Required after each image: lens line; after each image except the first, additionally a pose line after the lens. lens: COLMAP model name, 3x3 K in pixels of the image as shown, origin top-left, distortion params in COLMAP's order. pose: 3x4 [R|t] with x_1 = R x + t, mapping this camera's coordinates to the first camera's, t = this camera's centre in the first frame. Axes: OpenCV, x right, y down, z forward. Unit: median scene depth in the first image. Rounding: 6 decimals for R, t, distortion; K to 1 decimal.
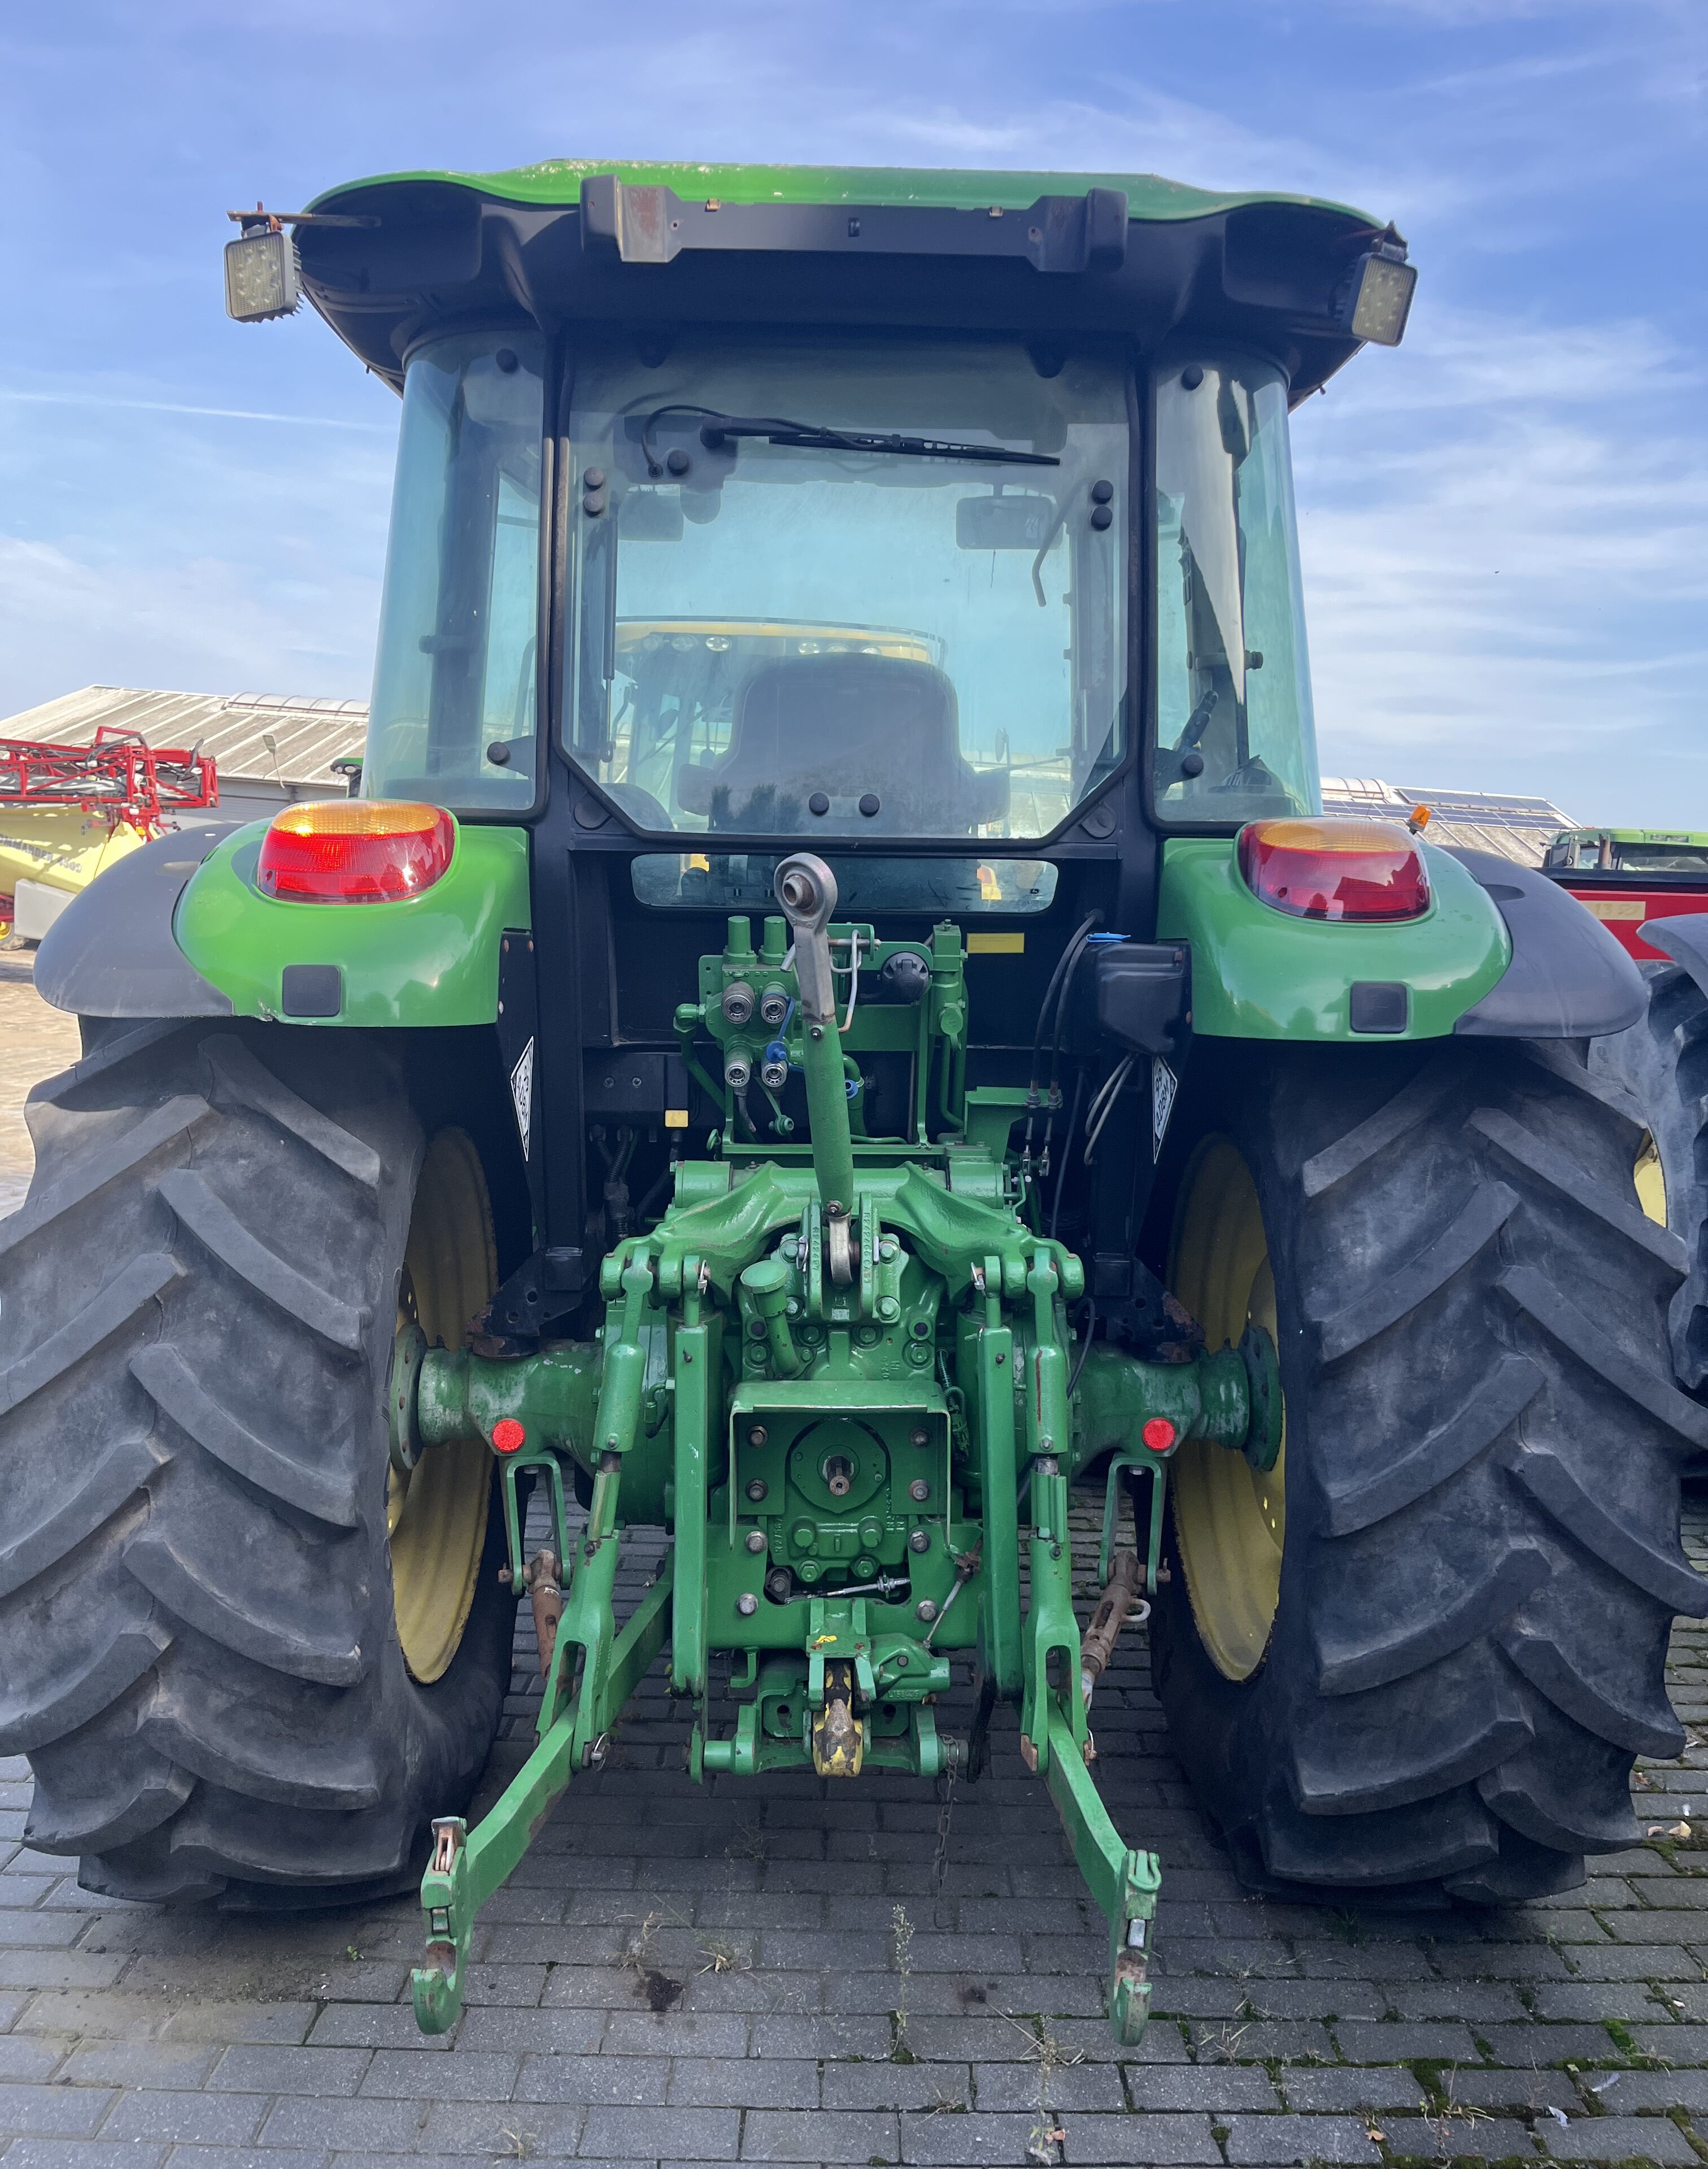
lens RADIAL K [[1690.8, 0, 906.7], [0, 1690.8, 1098.7], [0, 0, 1]] dist [0.047951, -0.113997]
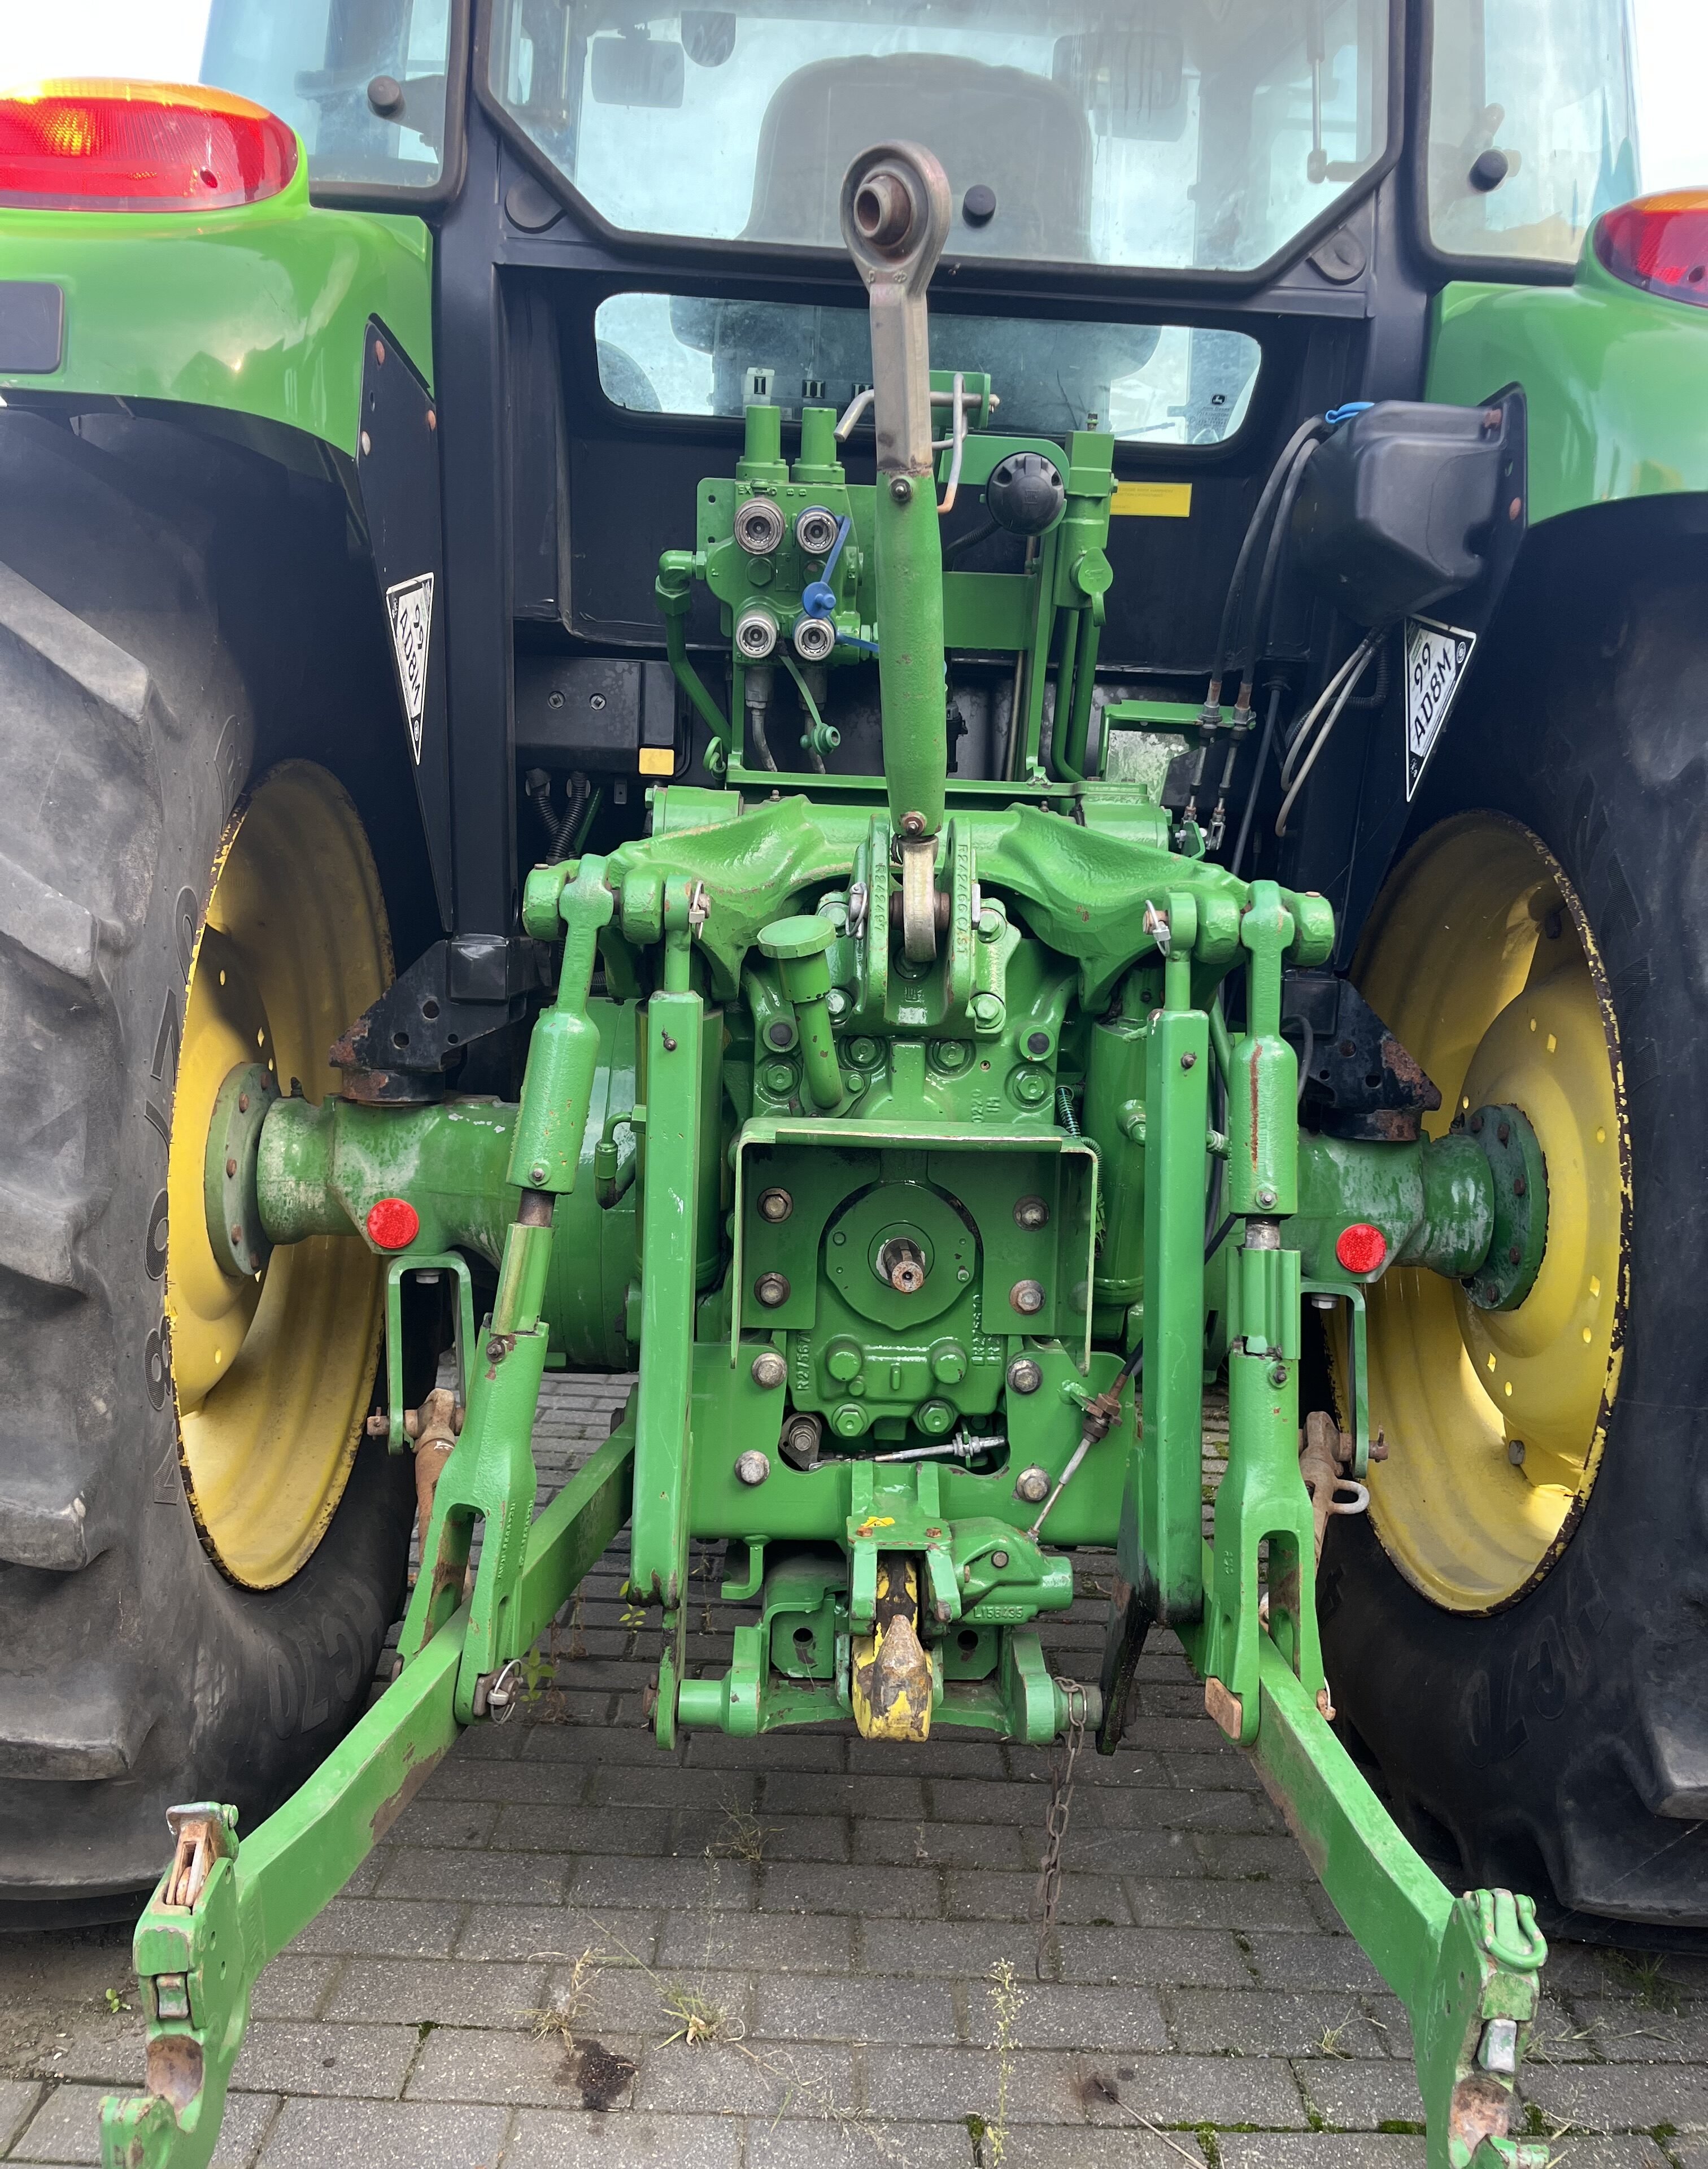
lens RADIAL K [[1725.5, 0, 923.2], [0, 1725.5, 1092.8], [0, 0, 1]] dist [0.068251, -0.135010]
pose [[0.999399, 0.027617, 0.020942, -0.047684], [-0.028084, 0.999356, 0.022328, 0.141937], [-0.020312, -0.022902, 0.999531, 0.355412]]
